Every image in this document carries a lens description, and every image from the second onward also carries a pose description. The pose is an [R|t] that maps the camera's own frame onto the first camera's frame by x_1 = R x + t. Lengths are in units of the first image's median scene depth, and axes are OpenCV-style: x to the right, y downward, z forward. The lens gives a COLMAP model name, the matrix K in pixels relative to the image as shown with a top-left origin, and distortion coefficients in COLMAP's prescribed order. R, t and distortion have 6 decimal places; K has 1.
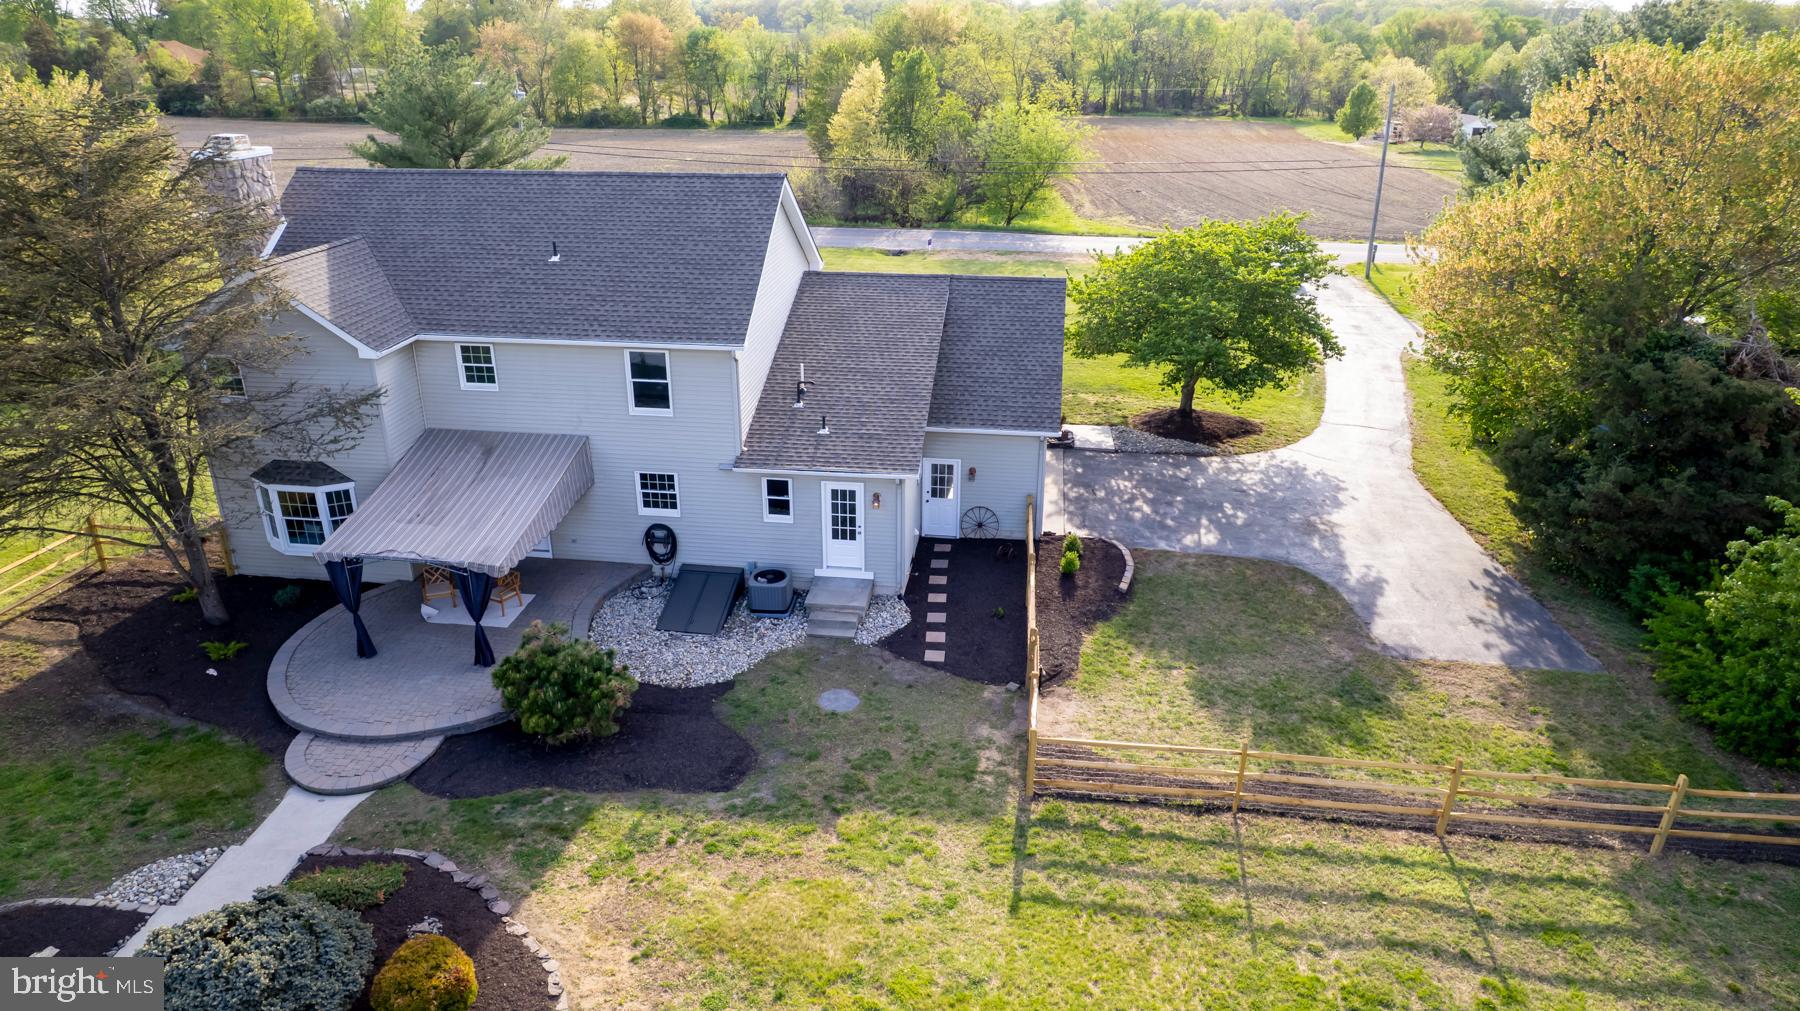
lens RADIAL K [[1148.8, 0, 900.0], [0, 1148.8, 505.5], [0, 0, 1]] dist [-0.075094, 0.083990]
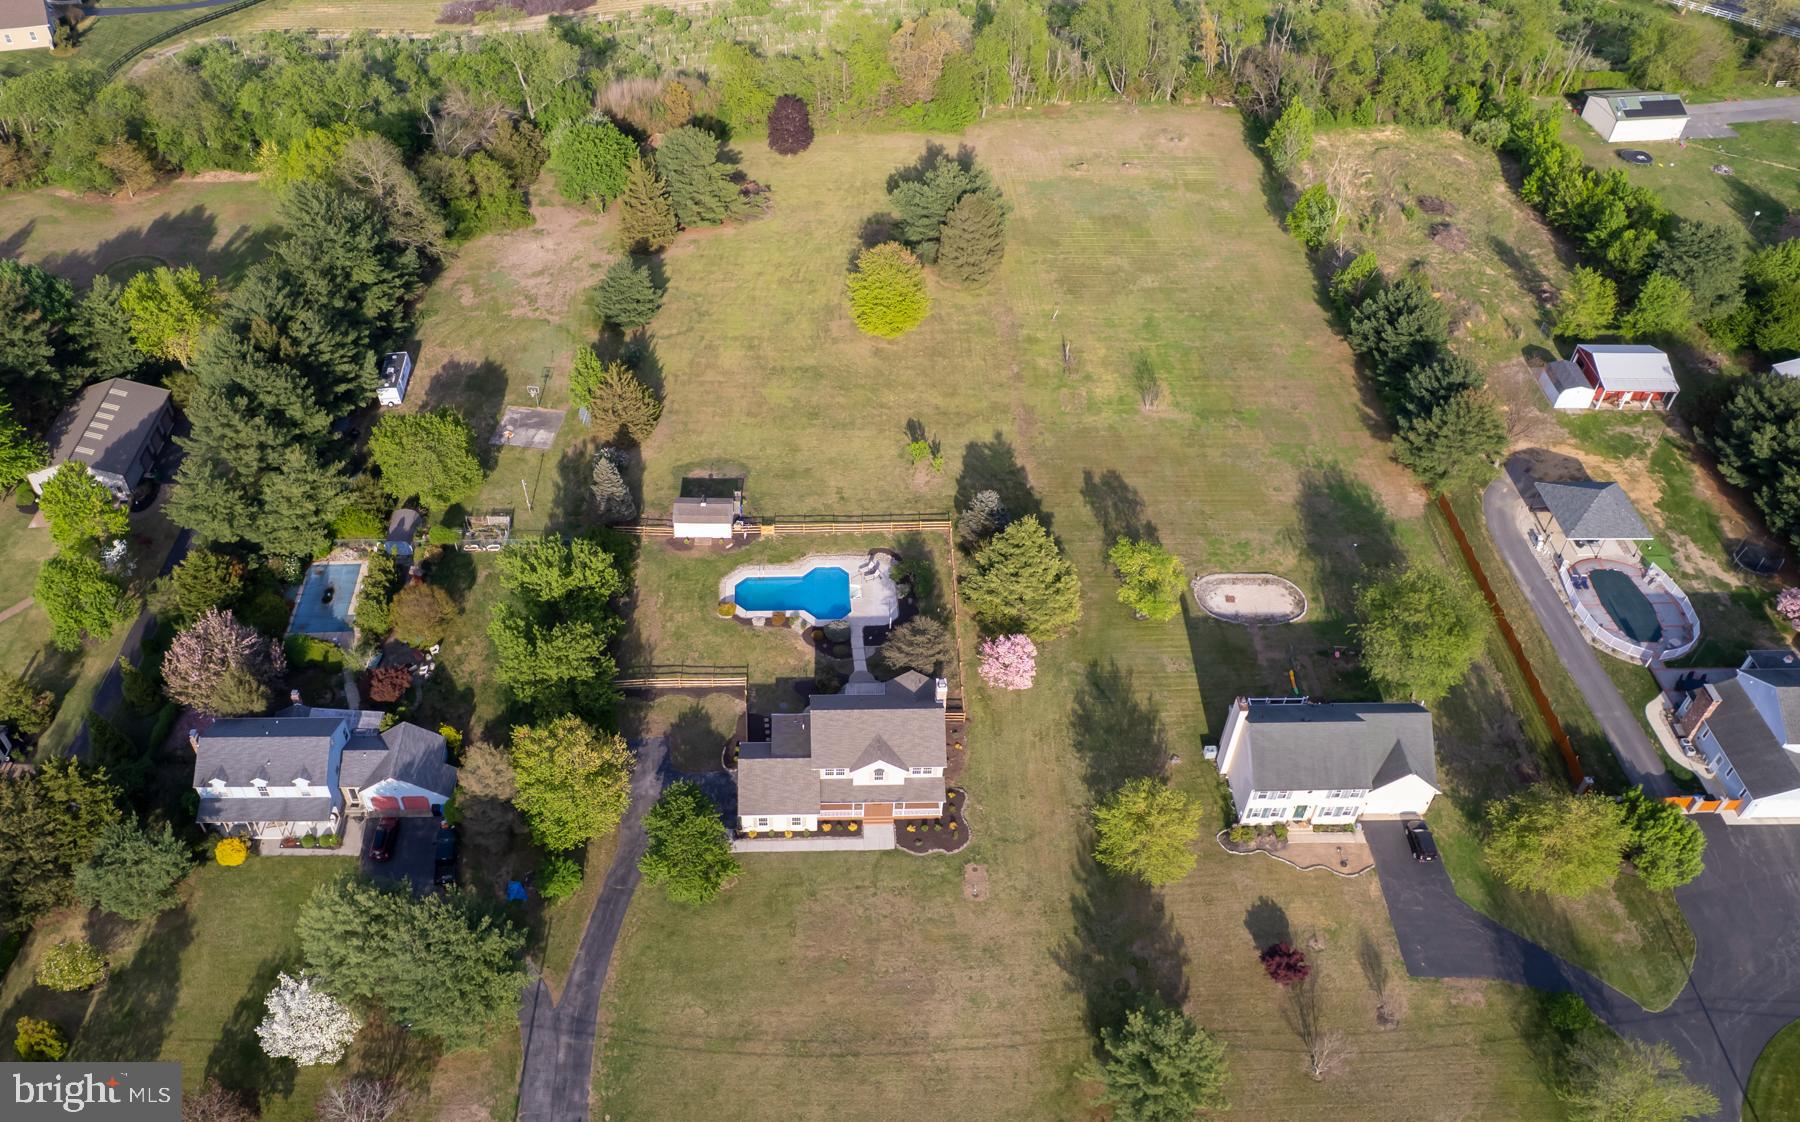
lens RADIAL K [[1389.2, 0, 824.3], [0, 1389.2, 629.0], [0, 0, 1]] dist [-0.054639, 0.003185]
pose [[-0.988620, 0.100039, -0.112350, 0.397861], [-0.068176, 0.367797, 0.927403, -5.325472], [0.134099, 0.924509, -0.356792, 2.705425]]
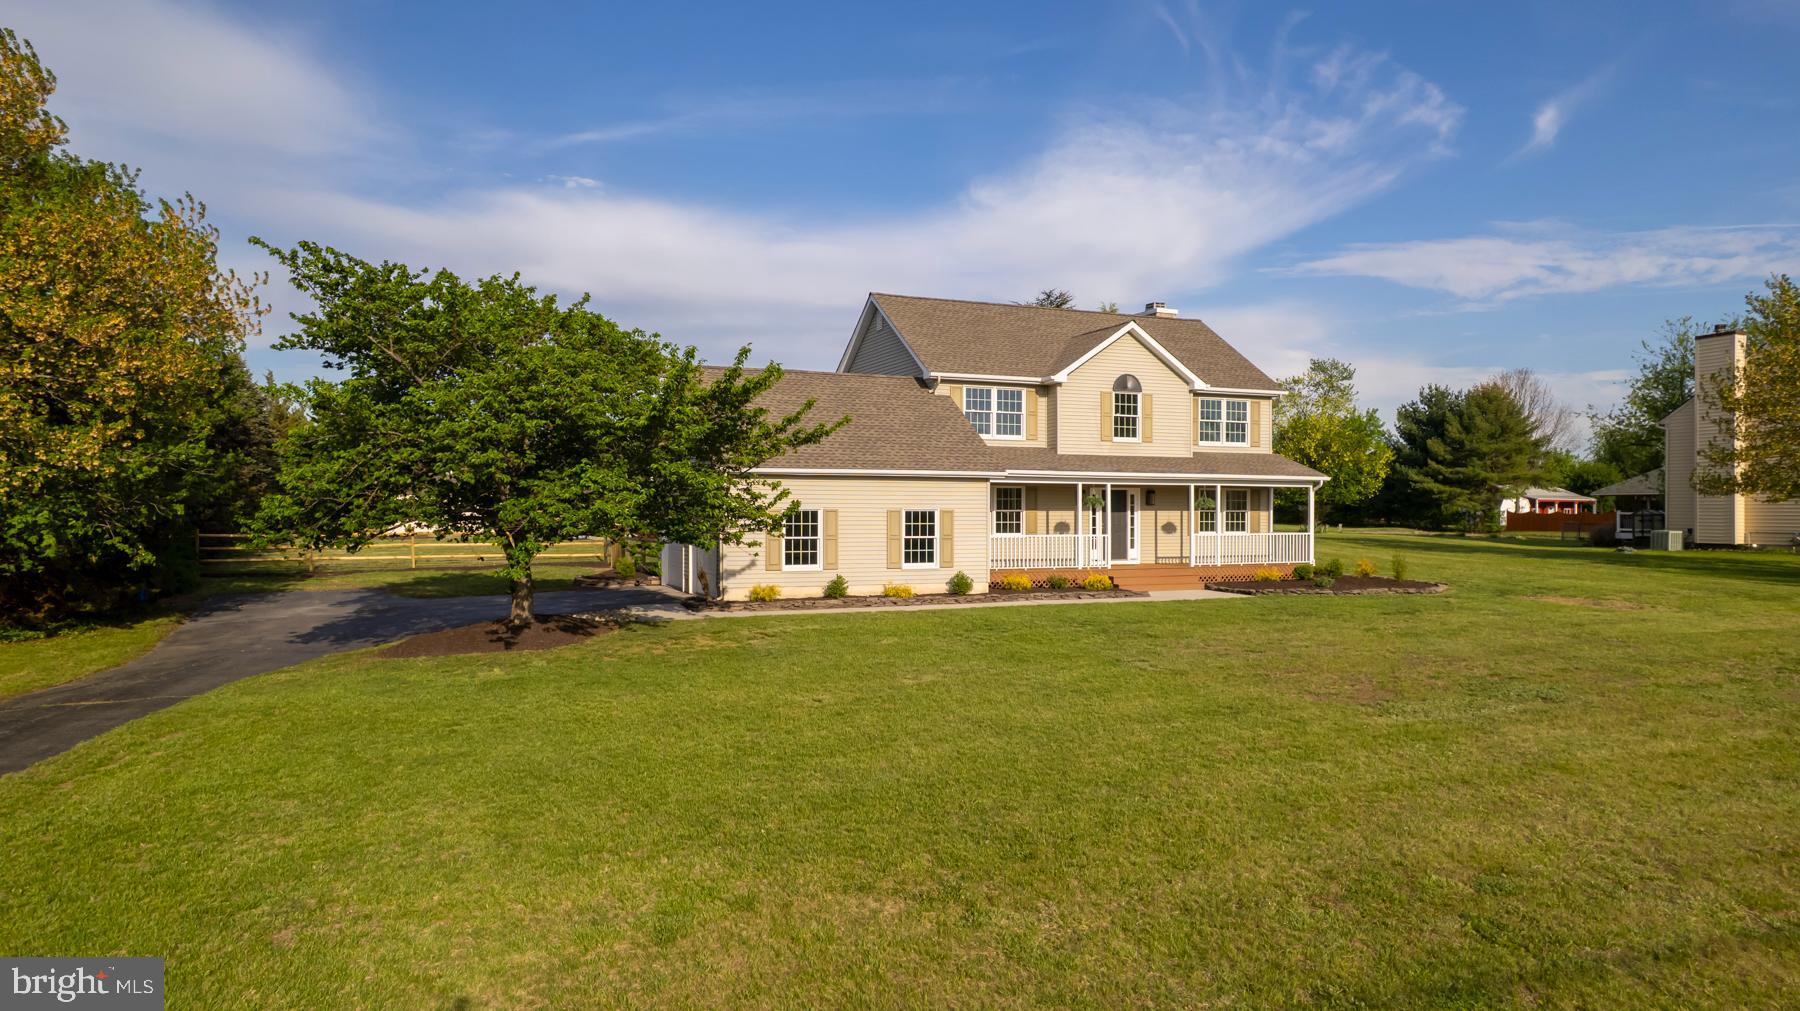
lens RADIAL K [[1158.2, 0, 900.0], [0, 1158.2, 505.5], [0, 0, 1]] dist [-0.069470, 0.076038]
pose [[-0.865544, -0.008875, -0.500755, 0.591214], [-0.203317, 0.919975, 0.335123, -0.571345], [0.457708, 0.391876, -0.798083, 2.402660]]
